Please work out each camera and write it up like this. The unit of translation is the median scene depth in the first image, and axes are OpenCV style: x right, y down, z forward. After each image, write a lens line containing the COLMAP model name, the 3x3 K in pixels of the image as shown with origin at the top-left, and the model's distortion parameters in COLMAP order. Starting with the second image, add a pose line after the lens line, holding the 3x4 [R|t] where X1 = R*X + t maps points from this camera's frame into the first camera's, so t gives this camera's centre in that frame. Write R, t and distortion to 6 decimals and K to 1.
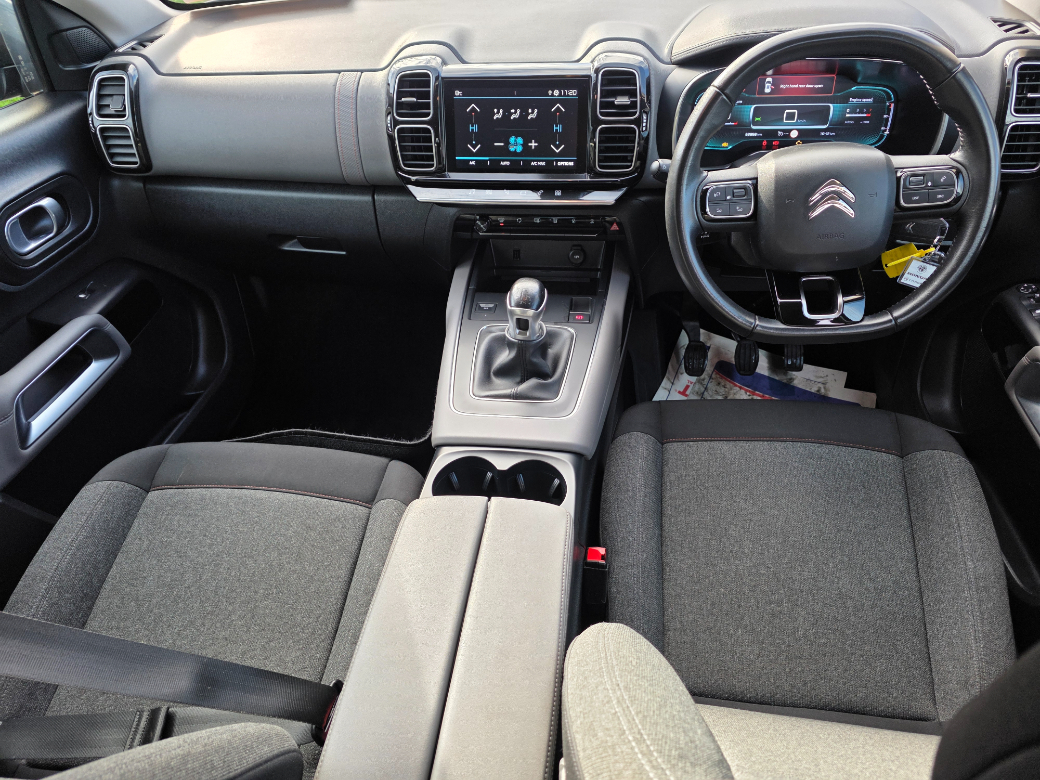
lens RADIAL K [[695.6, 0, 520.0], [0, 695.6, 390.0], [0, 0, 1]] dist [-0.001527, -0.000981]
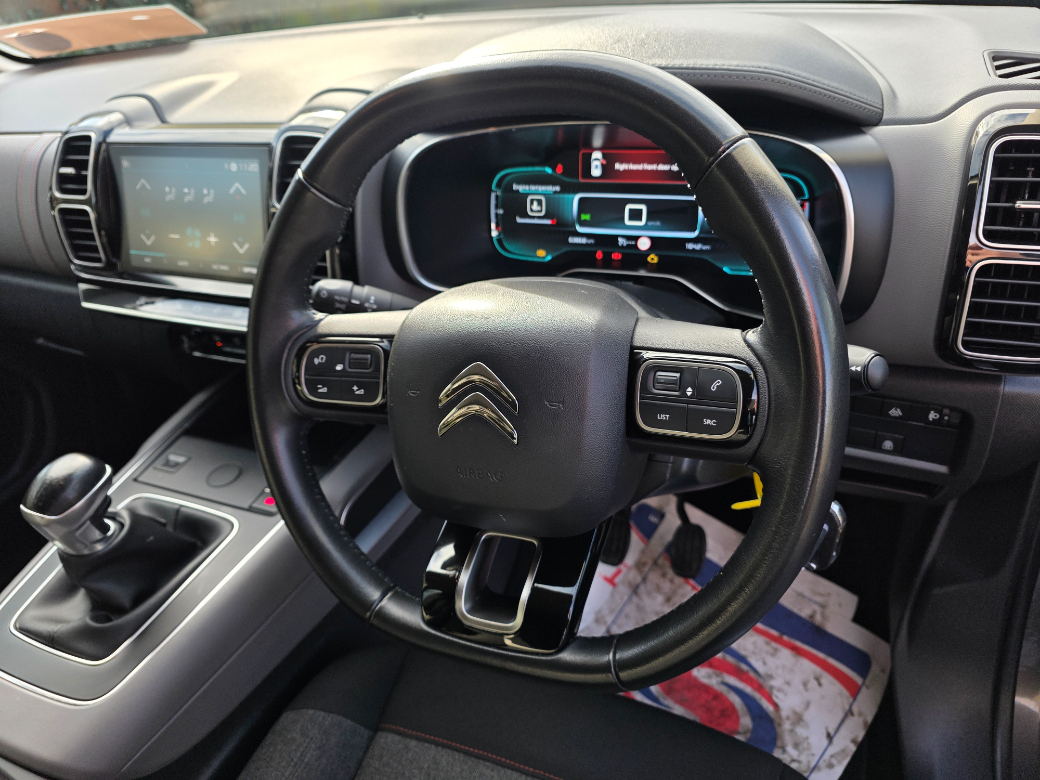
lens RADIAL K [[700.7, 0, 521.1], [0, 700.7, 360.7], [0, 0, 1]] dist [0.040903, -0.077906]
pose [[0.963371, 0.097729, -0.249729, 0.458859], [-0.125876, 0.987063, -0.099307, -0.198476], [0.236793, 0.127104, 0.963210, 0.412549]]
